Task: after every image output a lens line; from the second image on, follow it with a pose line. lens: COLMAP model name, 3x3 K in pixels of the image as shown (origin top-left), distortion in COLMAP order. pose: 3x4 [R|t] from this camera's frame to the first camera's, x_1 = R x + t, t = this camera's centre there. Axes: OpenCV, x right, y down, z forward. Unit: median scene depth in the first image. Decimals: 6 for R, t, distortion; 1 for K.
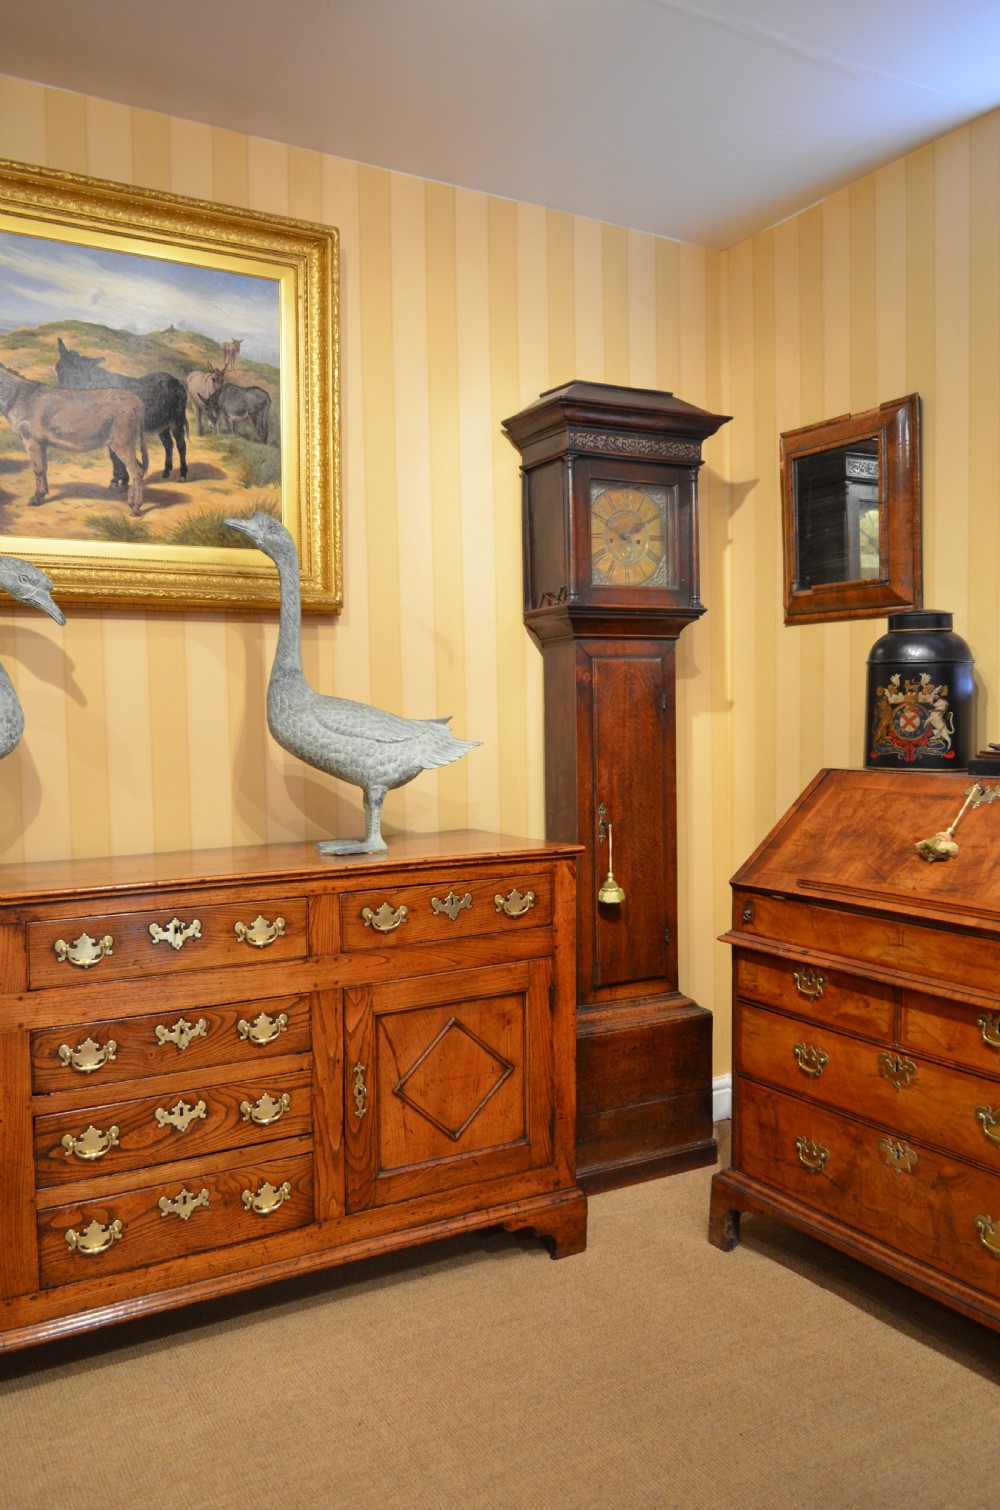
lens RADIAL K [[1163.0, 0, 492.9], [0, 1163.0, 774.3], [0, 0, 1]] dist [-0.013937, 0.005433]
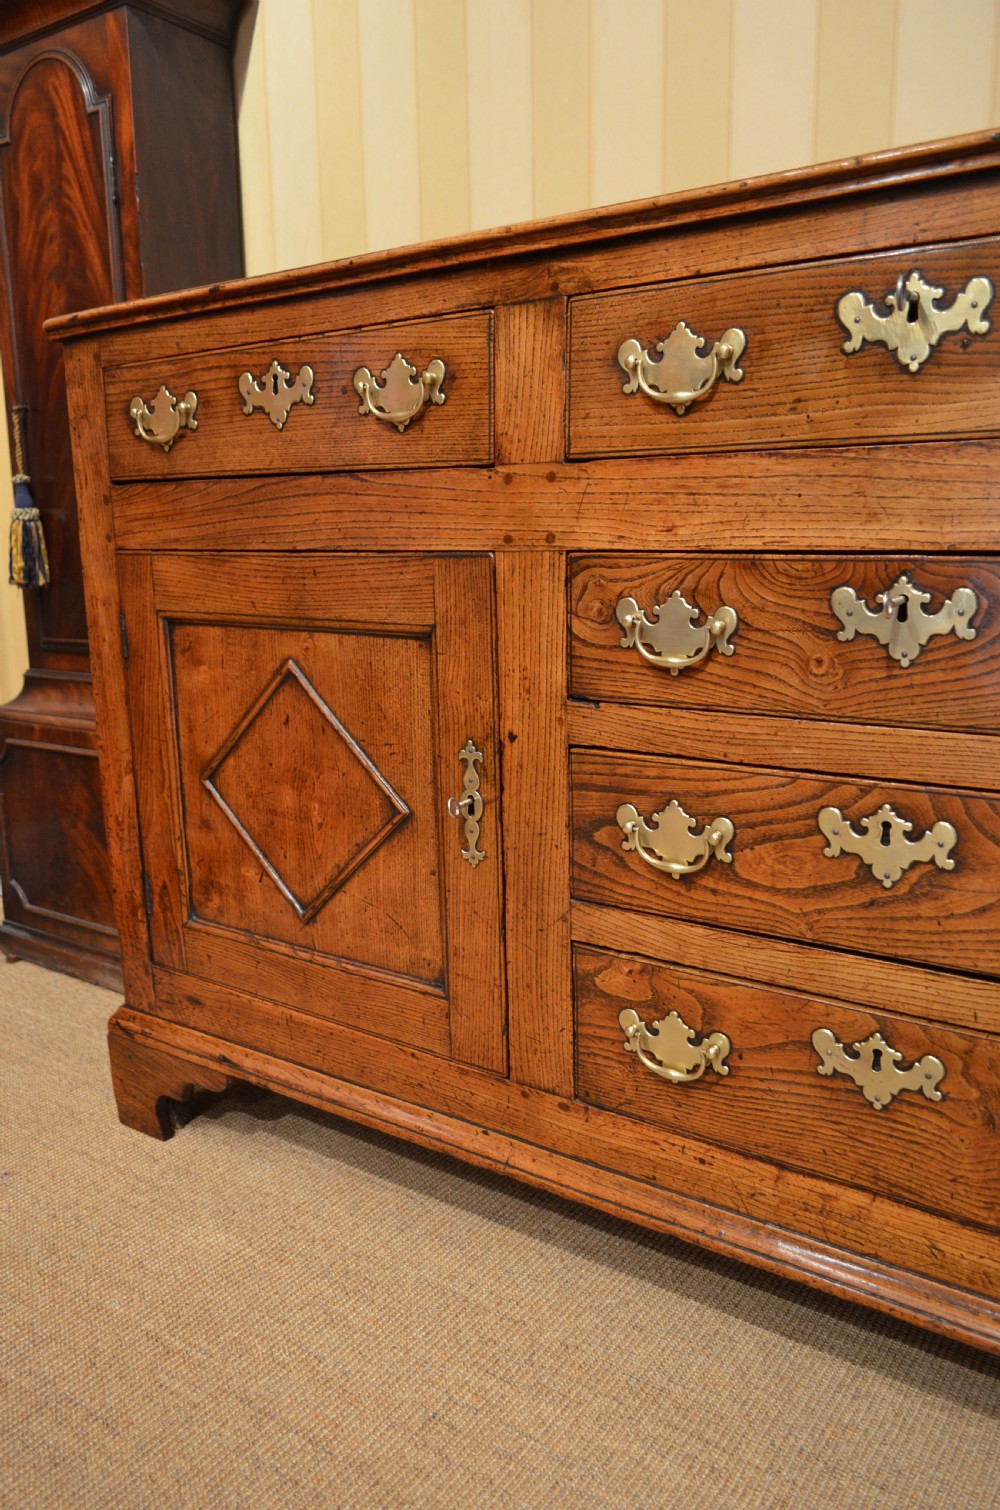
lens RADIAL K [[1163.0, 0, 491.9], [0, 1163.0, 773.3], [0, 0, 1]] dist [-0.013937, 0.005433]
pose [[0.421560, 0.197905, -0.884941, 0.003724], [-0.034096, 0.978663, 0.202622, 0.191569], [0.906159, -0.055244, 0.419313, 0.697150]]
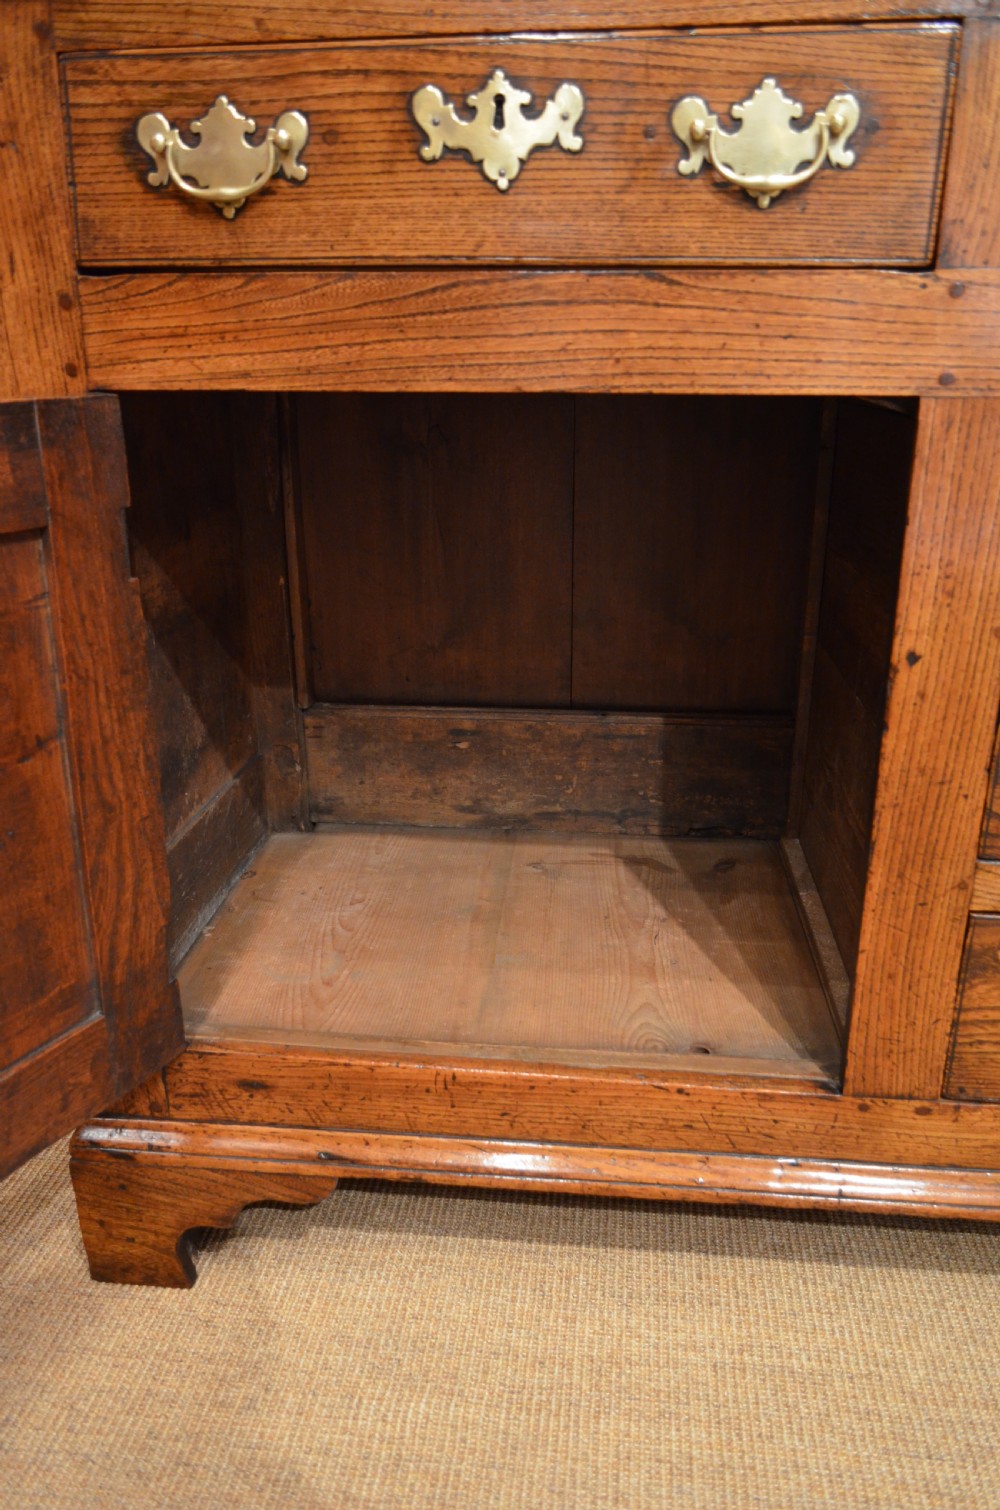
lens RADIAL K [[1180.8, 0, 496.4], [0, 1180.8, 778.6], [0, 0, 1]] dist [-0.014625, 0.004818]
pose [[0.807595, 0.206886, -0.552258, -0.285185], [-0.041200, 0.953951, 0.297118, 0.206261], [0.588297, -0.217198, 0.778930, 0.562154]]
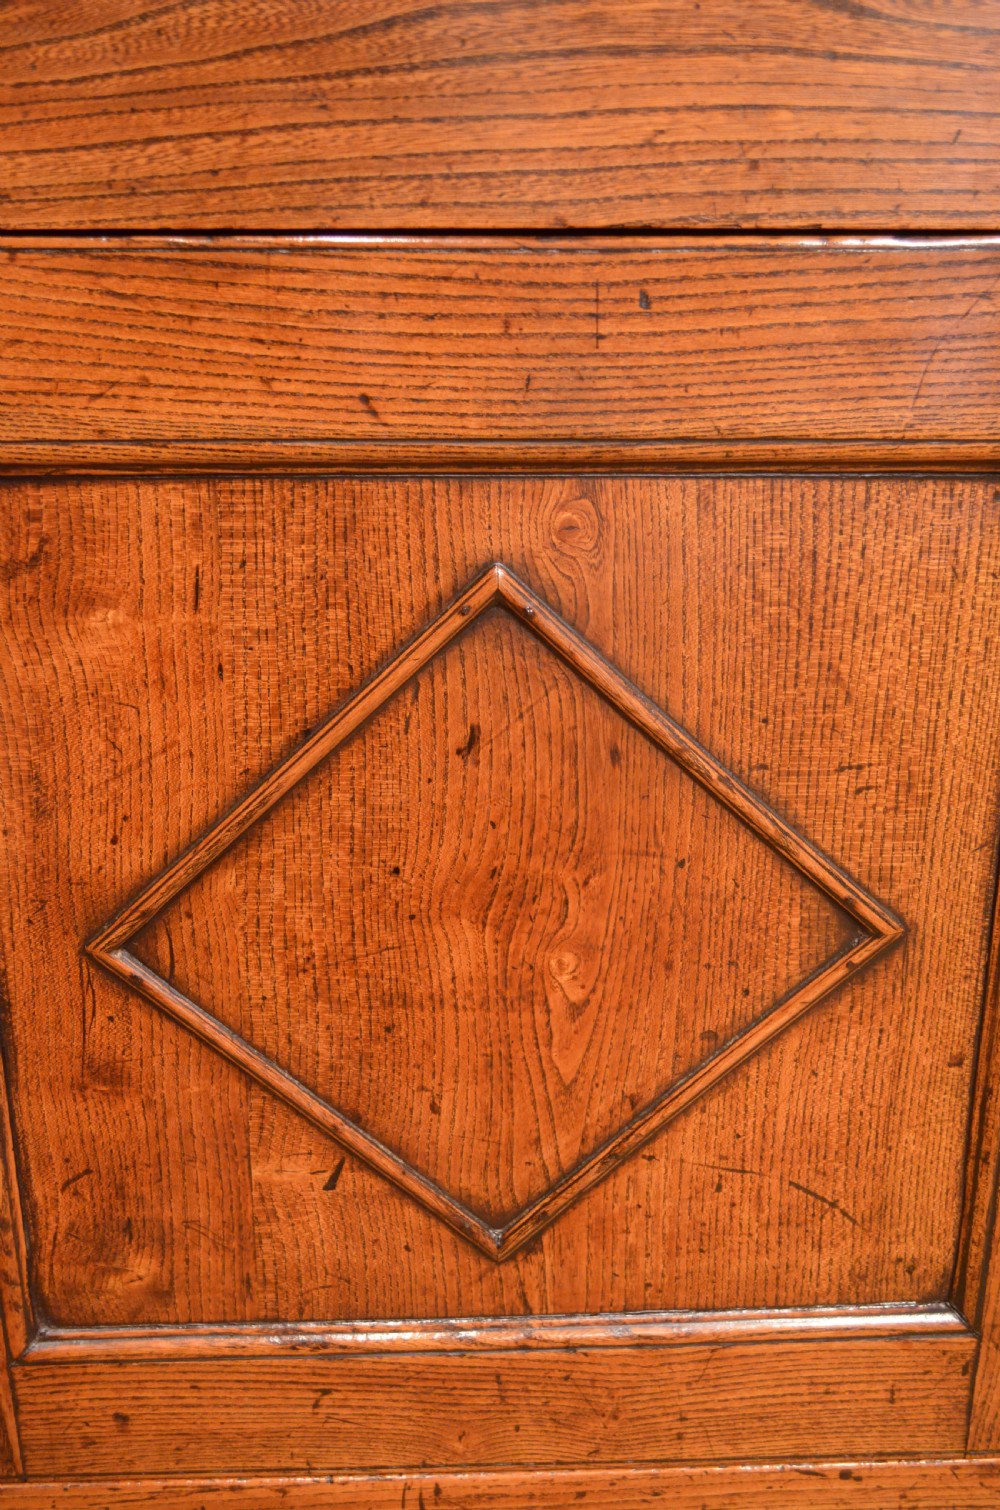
lens RADIAL K [[1620.1, 0, 498.5], [0, 1620.1, 765.8], [0, 0, 1]] dist [-0.019406, 0.000000]
pose [[0.889624, 0.158262, -0.428396, -0.376480], [-0.031095, 0.956849, 0.288915, 0.207809], [0.455634, -0.243705, 0.856157, 0.623436]]
